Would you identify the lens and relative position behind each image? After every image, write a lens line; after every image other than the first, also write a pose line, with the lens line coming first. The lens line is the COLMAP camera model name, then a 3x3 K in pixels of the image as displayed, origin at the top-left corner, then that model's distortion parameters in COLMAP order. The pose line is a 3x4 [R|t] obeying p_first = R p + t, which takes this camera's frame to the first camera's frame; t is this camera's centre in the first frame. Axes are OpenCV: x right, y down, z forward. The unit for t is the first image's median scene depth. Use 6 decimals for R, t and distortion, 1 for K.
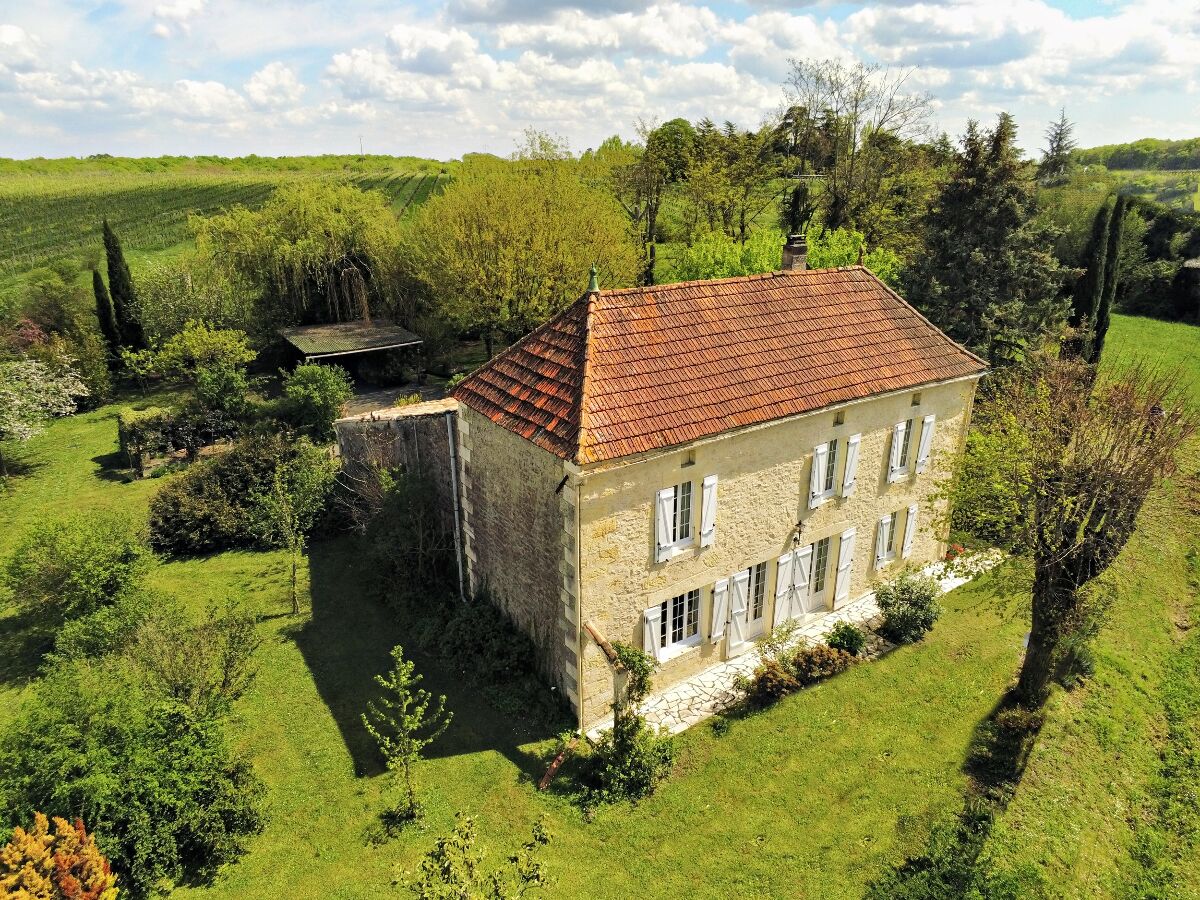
lens RADIAL K [[779.9, 0, 575.2], [0, 779.9, 453.0], [0, 0, 1]] dist [-0.005986, -0.000656]
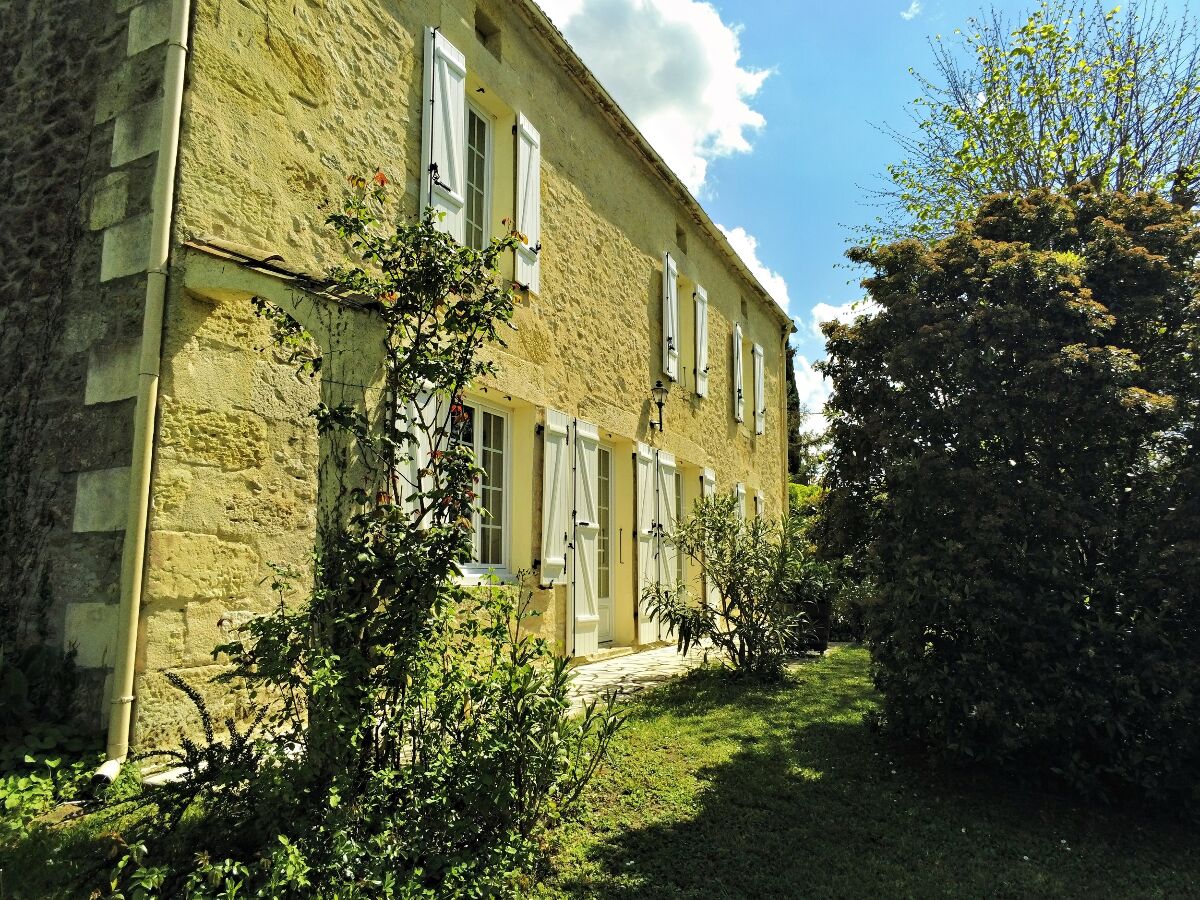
lens RADIAL K [[779.9, 0, 575.2], [0, 779.9, 453.0], [0, 0, 1]] dist [-0.005986, -0.000656]
pose [[0.883325, 0.086838, 0.460648, 0.011135], [0.145888, 0.882962, -0.446200, 0.367673], [-0.445482, 0.461343, 0.767274, 0.694562]]
